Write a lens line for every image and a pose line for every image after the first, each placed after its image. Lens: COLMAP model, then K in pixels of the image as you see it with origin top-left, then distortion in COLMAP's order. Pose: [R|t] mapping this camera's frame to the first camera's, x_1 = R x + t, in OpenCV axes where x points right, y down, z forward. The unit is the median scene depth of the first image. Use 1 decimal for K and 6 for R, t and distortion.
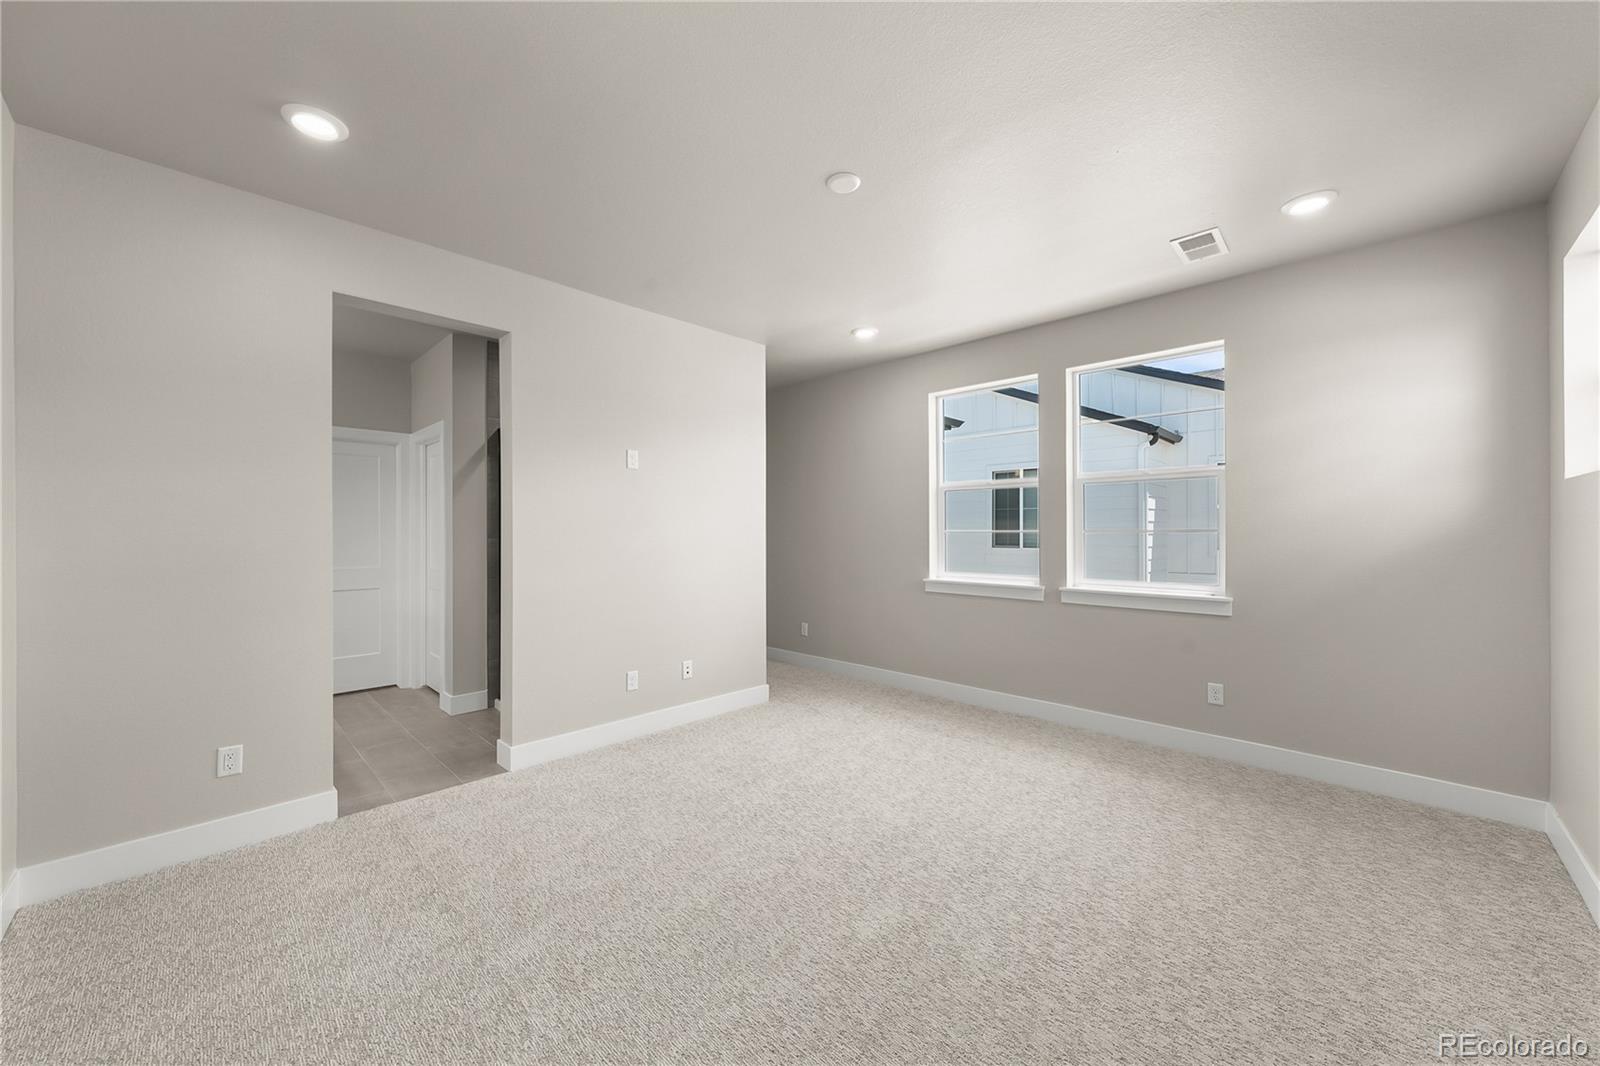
lens RADIAL K [[600.7, 0, 793.8], [0, 600.7, 527.0], [0, 0, 1]] dist [-0.001531, -0.000247]
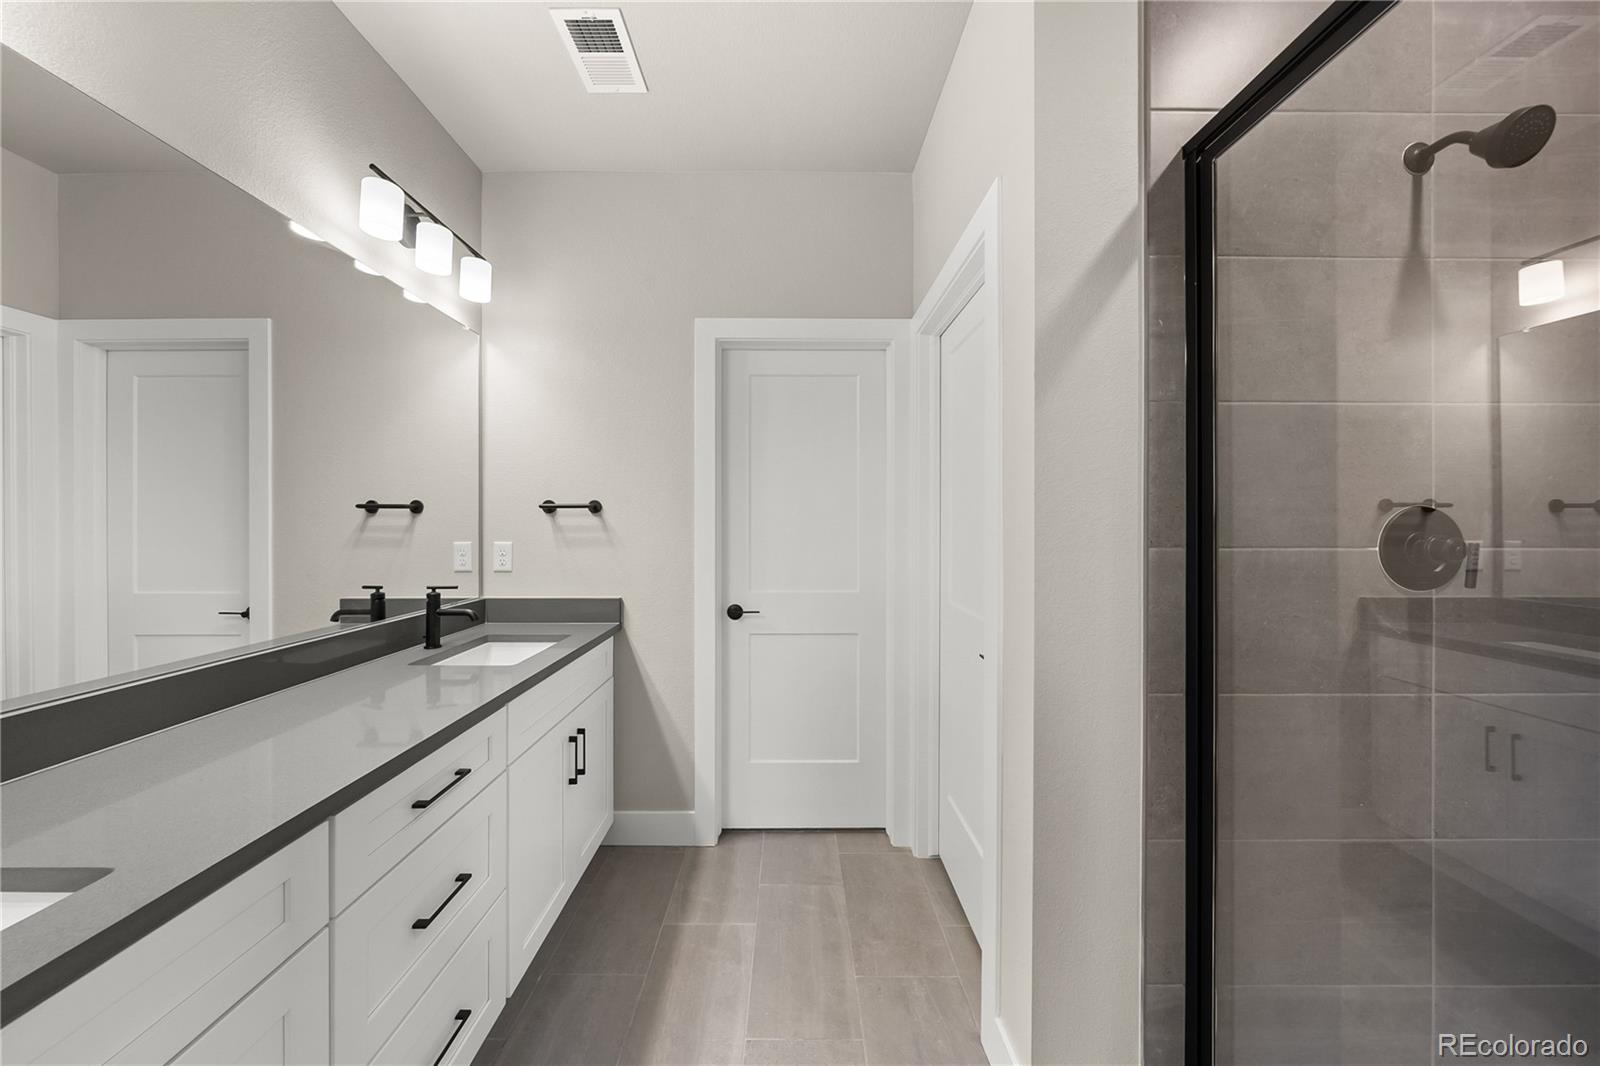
lens RADIAL K [[557.0, 0, 787.3], [0, 557.0, 531.0], [0, 0, 1]] dist [-0.005407, 0.000649]
pose [[0.706789, 0.006540, -0.707394, -0.394174], [-0.000443, 0.999961, 0.008803, 0.010018], [0.707424, -0.005908, 0.706765, 0.617245]]
